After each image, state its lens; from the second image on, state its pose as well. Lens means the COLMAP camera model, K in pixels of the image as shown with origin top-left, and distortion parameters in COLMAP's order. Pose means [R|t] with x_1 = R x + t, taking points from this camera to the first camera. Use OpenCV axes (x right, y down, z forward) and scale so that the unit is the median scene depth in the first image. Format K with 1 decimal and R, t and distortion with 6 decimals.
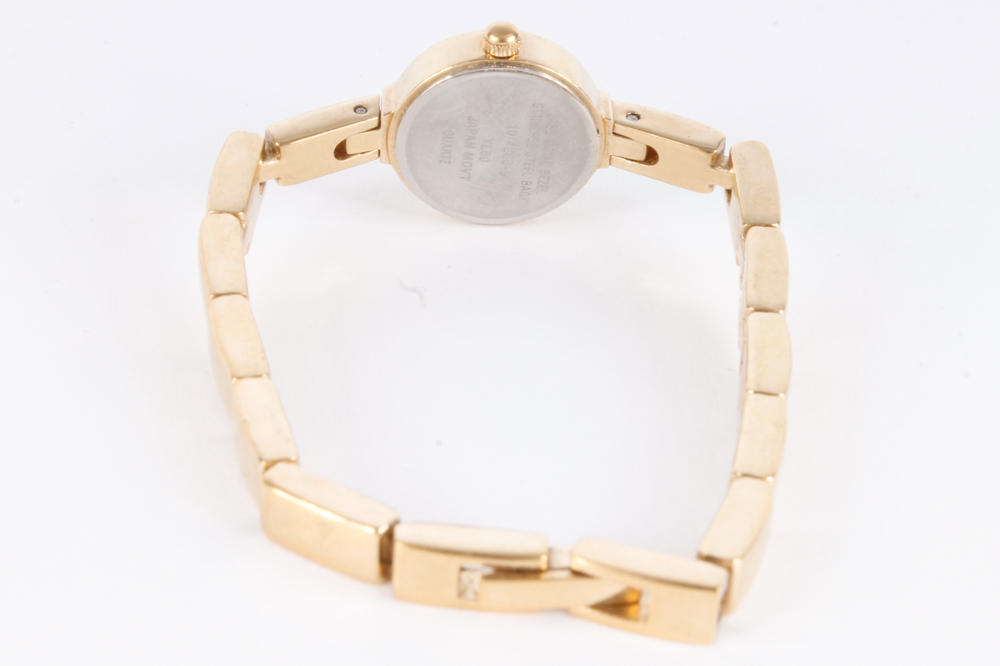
lens RADIAL K [[4370.2, 0, 495.6], [0, 4370.2, 332.7], [0, 0, 1]] dist [0.153334, 0.000000]
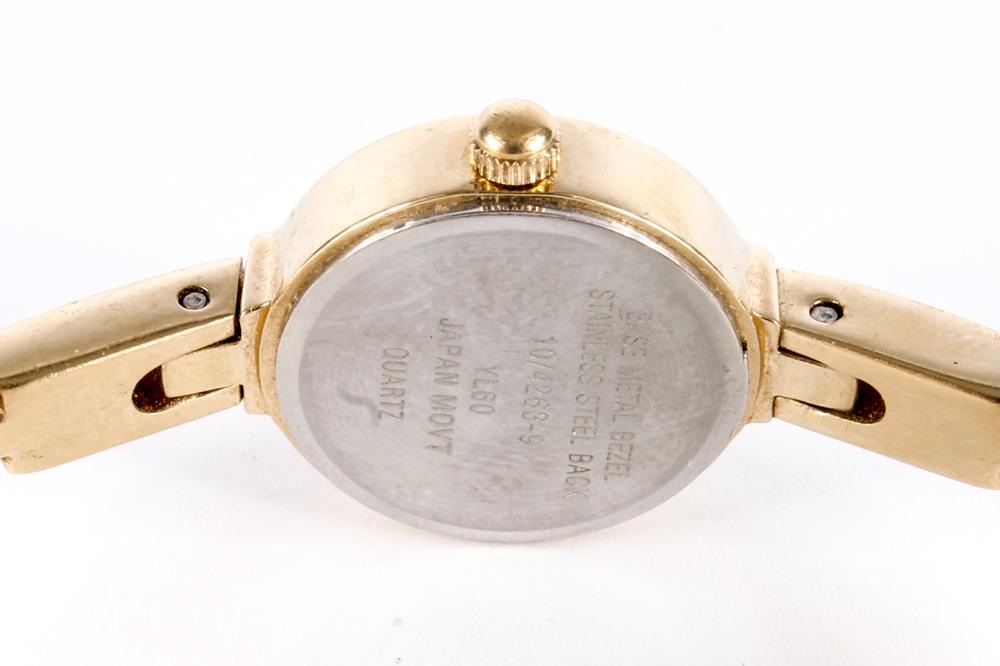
lens RADIAL K [[4370.2, 0, 503.1], [0, 4370.2, 332.2], [0, 0, 1]] dist [0.153334, 0.000000]
pose [[0.997608, 0.004318, -0.068991, 0.029511], [0.000707, 0.997358, 0.072641, -0.078905], [0.069122, -0.072516, 0.994969, 0.570042]]
